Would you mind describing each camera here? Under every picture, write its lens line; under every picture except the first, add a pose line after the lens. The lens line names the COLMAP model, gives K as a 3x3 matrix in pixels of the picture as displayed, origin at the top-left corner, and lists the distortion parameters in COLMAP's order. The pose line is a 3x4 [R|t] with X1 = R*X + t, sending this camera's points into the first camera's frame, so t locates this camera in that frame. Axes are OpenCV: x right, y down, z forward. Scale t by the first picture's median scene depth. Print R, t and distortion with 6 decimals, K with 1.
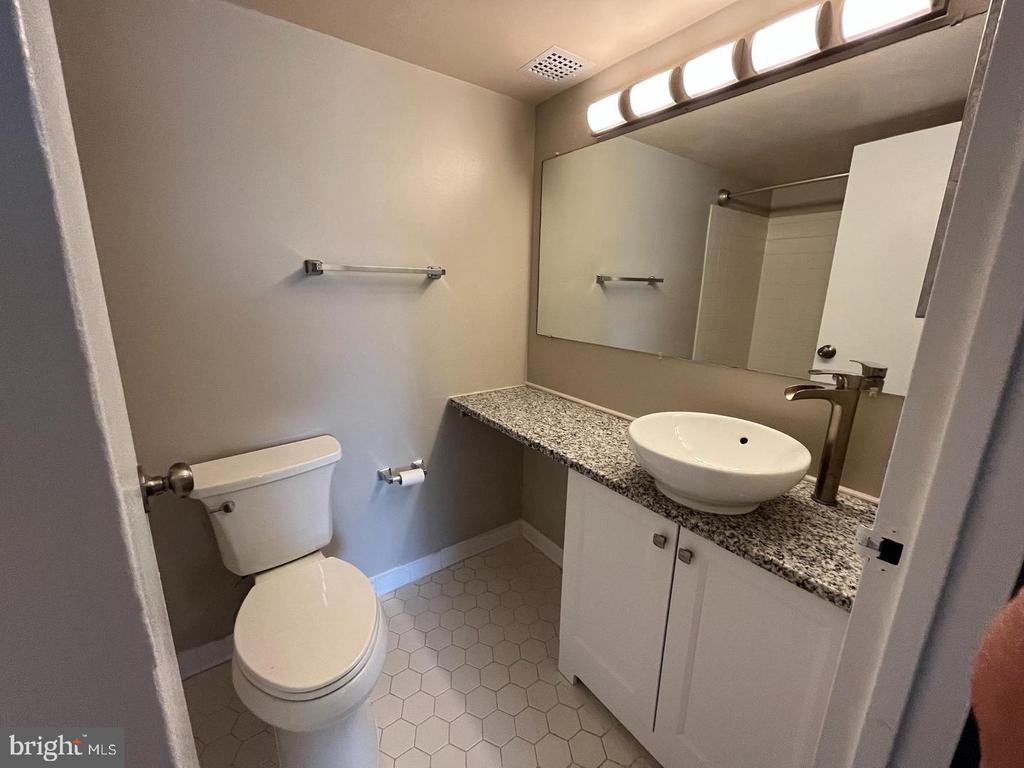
lens RADIAL K [[416.5, 0, 508.0], [0, 416.5, 386.8], [0, 0, 1]] dist [-0.000512, -0.000039]
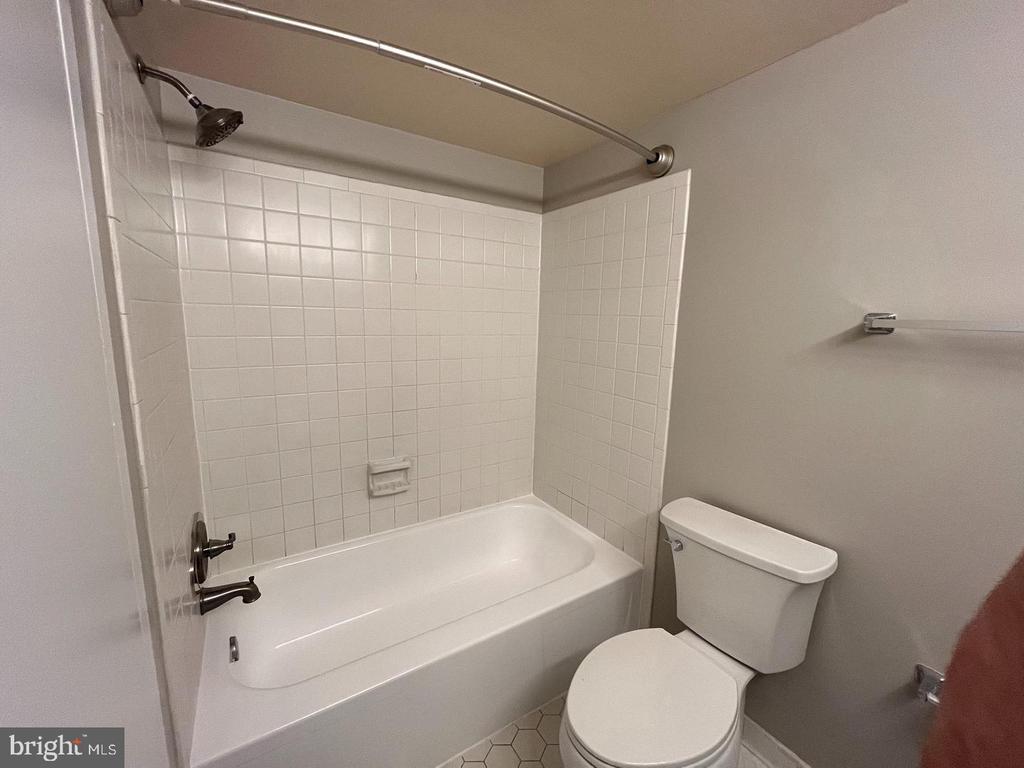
lens RADIAL K [[411.6, 0, 512.0], [0, 411.6, 384.0], [0, 0, 1]] dist [0.000615, -0.000008]
pose [[-0.051085, 0.144765, -0.988146, 0.283420], [-0.263511, 0.952421, 0.153154, -0.134576], [0.963303, 0.268211, -0.010507, 0.441688]]
